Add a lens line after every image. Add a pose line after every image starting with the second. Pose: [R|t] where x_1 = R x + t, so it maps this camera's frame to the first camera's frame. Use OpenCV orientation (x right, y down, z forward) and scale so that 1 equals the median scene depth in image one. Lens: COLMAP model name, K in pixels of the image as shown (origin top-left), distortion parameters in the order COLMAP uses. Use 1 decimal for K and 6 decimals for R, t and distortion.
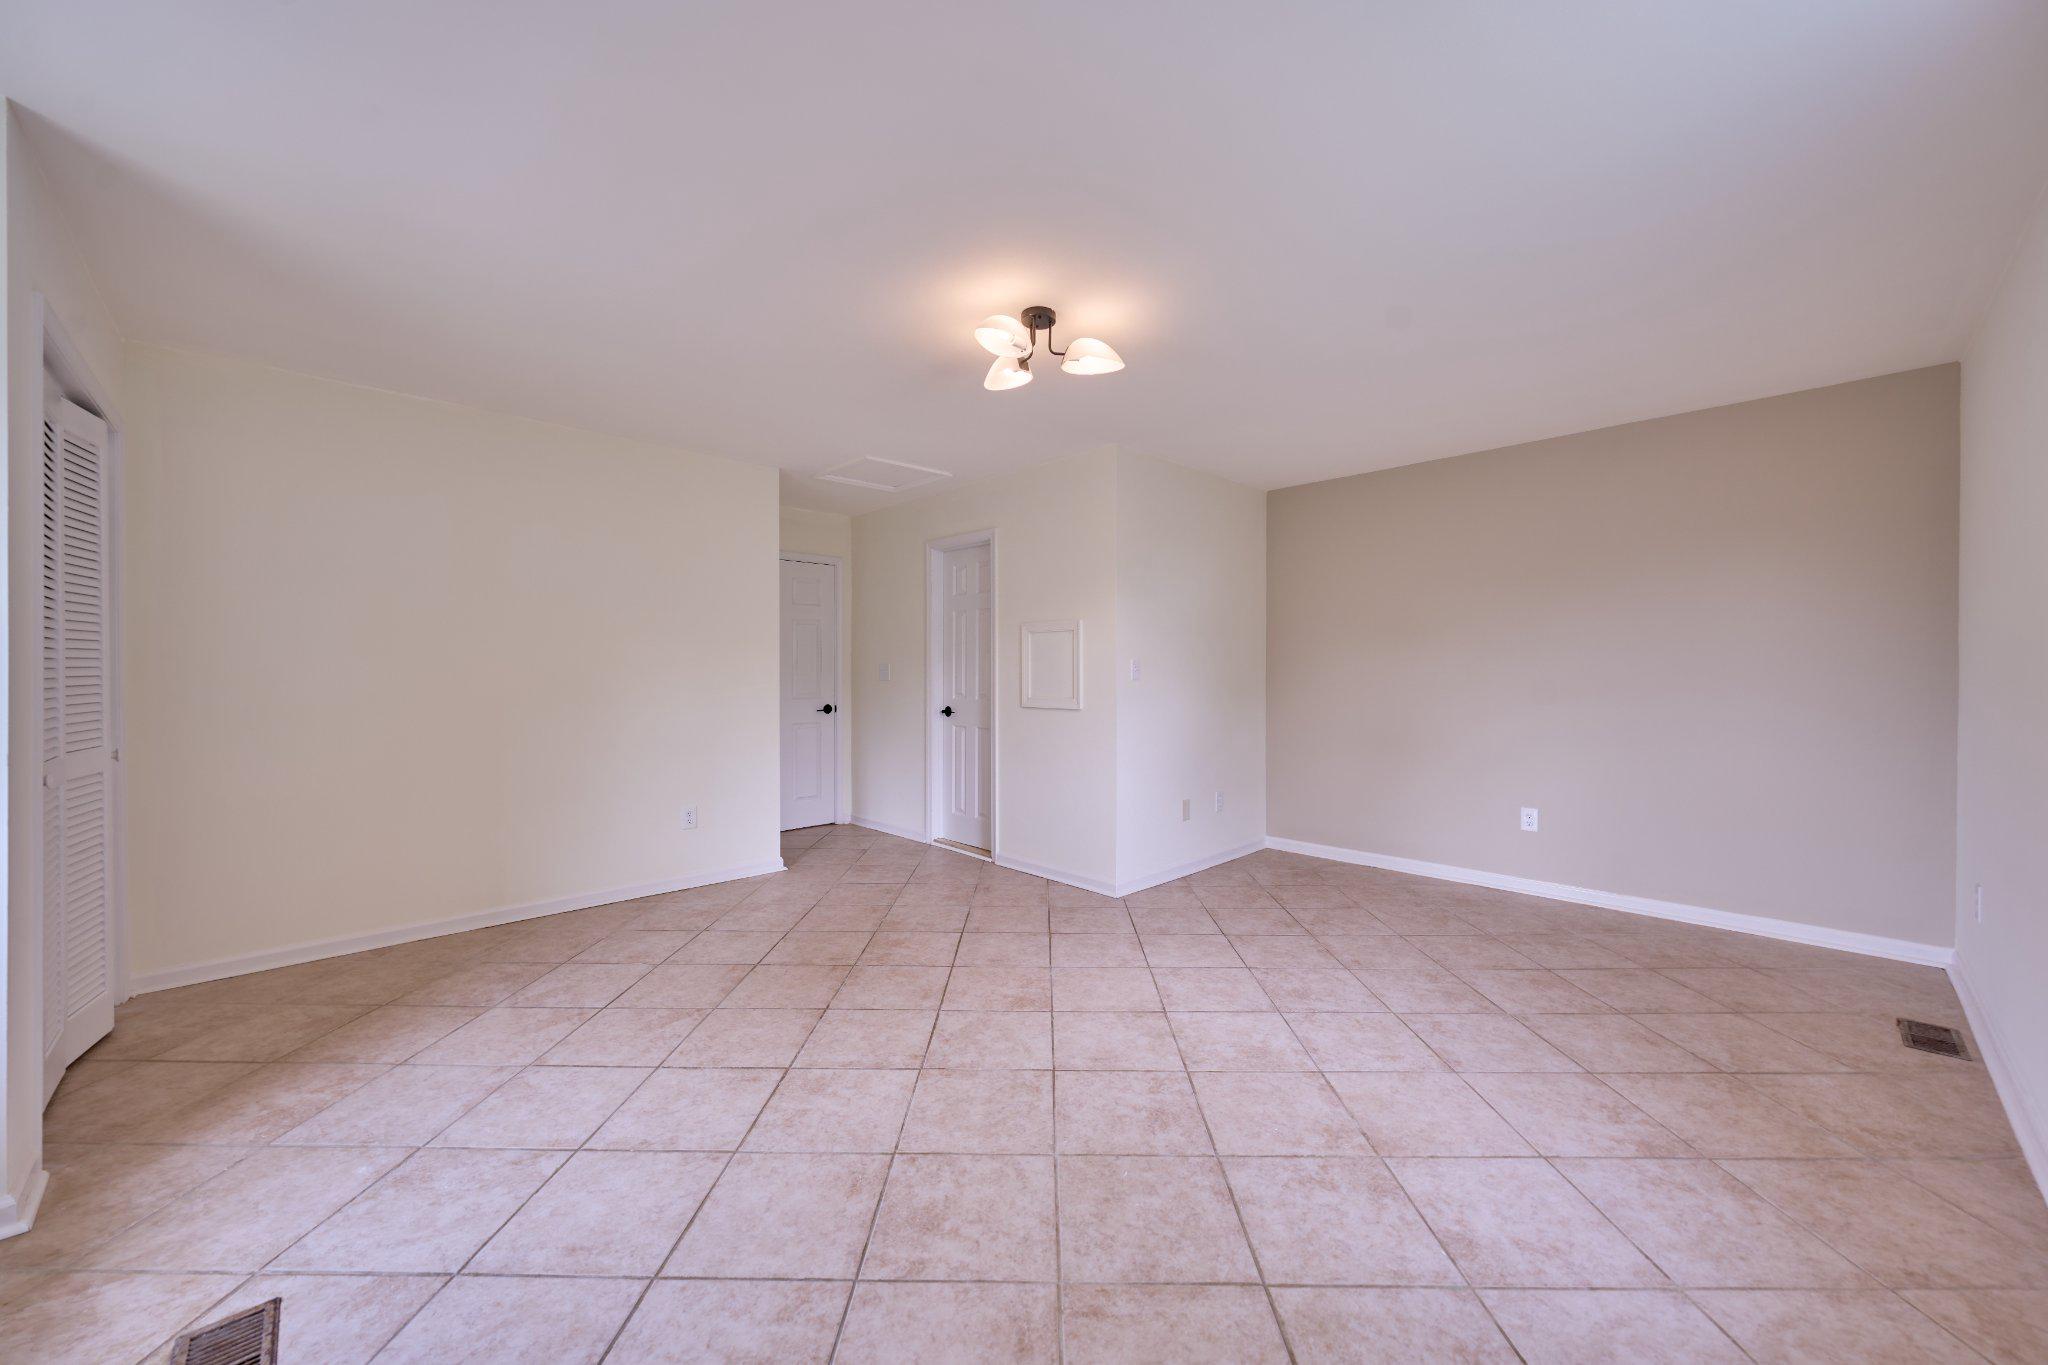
lens RADIAL K [[759.0, 0, 1029.1], [0, 759.0, 674.9], [0, 0, 1]] dist [-0.001053, -0.000446]
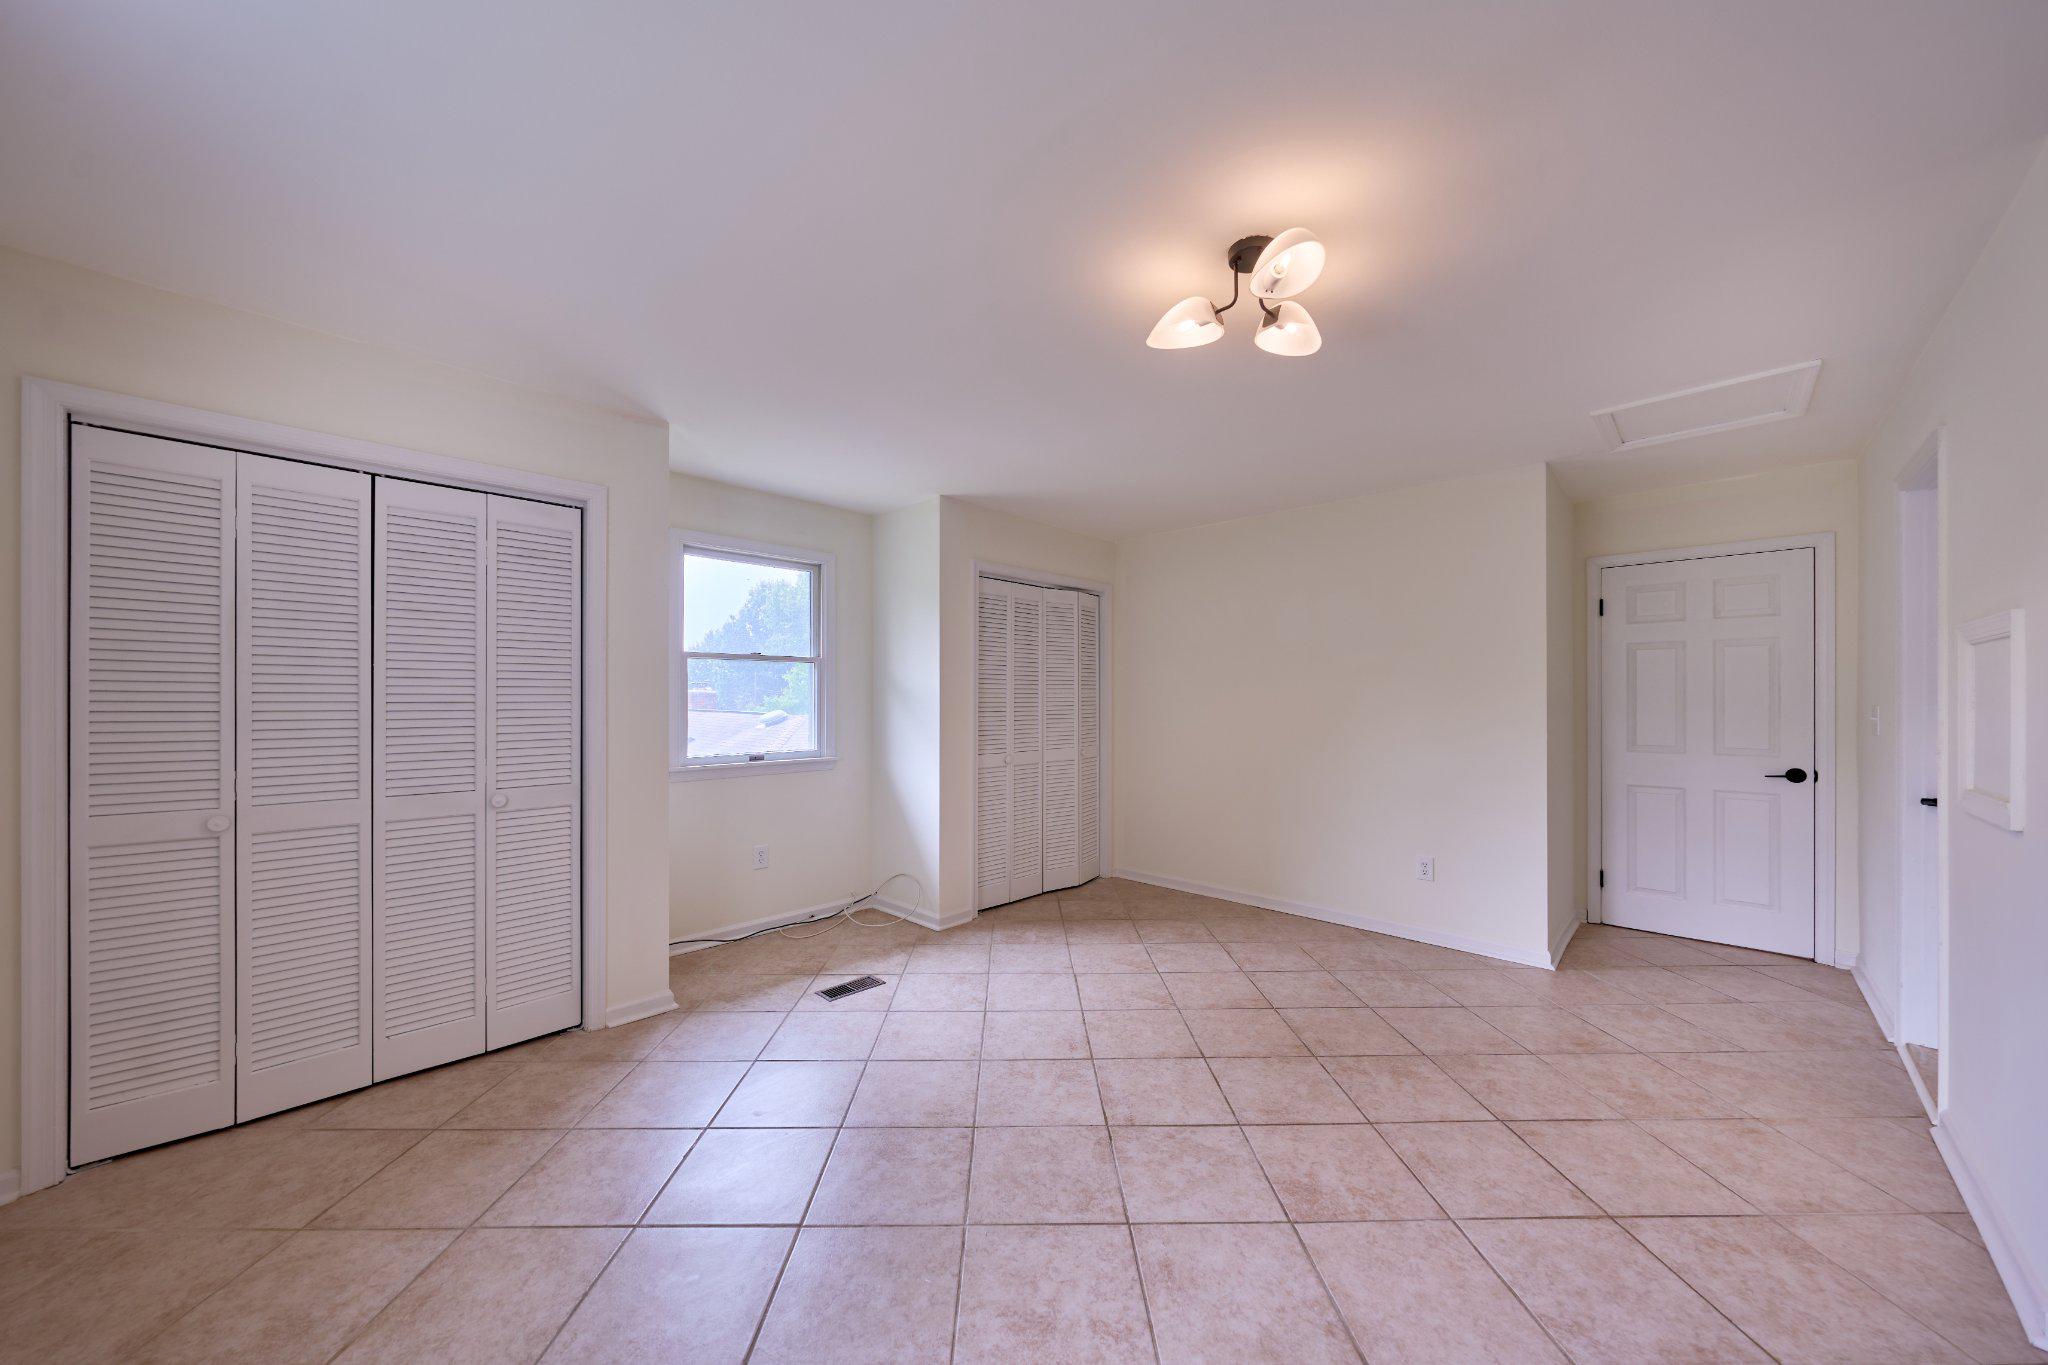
lens RADIAL K [[714.5, 0, 1028.4], [0, 714.5, 697.6], [0, 0, 1]] dist [-0.002117, -0.000084]
pose [[0.034755, -0.001934, -0.999394, 0.822218], [-0.004844, 0.999986, -0.002103, -0.041843], [0.999384, 0.004914, 0.034745, 0.894185]]
